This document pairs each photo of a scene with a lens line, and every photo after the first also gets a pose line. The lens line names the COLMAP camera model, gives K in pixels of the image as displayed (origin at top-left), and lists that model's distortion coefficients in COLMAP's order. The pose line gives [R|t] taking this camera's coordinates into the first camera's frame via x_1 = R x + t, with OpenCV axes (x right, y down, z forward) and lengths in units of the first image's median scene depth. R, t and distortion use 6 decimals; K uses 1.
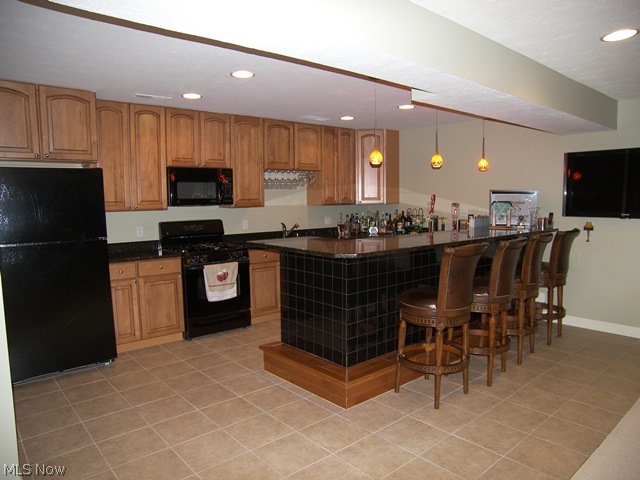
lens RADIAL K [[451.9, 0, 321.7], [0, 451.9, 242.0], [0, 0, 1]] dist [-0.098969, 0.022450]
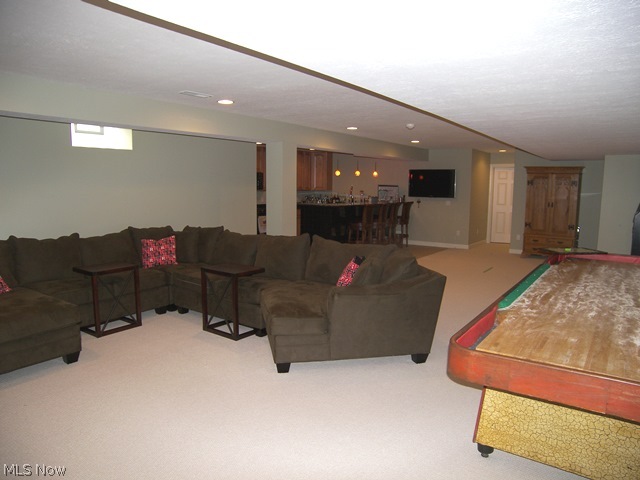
lens RADIAL K [[451.9, 0, 319.5], [0, 451.9, 239.9], [0, 0, 1]] dist [-0.098969, 0.022450]
pose [[0.972413, -0.009919, 0.233056, -0.488649], [0.004395, 0.999697, 0.024207, 0.115630], [-0.233225, -0.022515, 0.972162, -1.266531]]
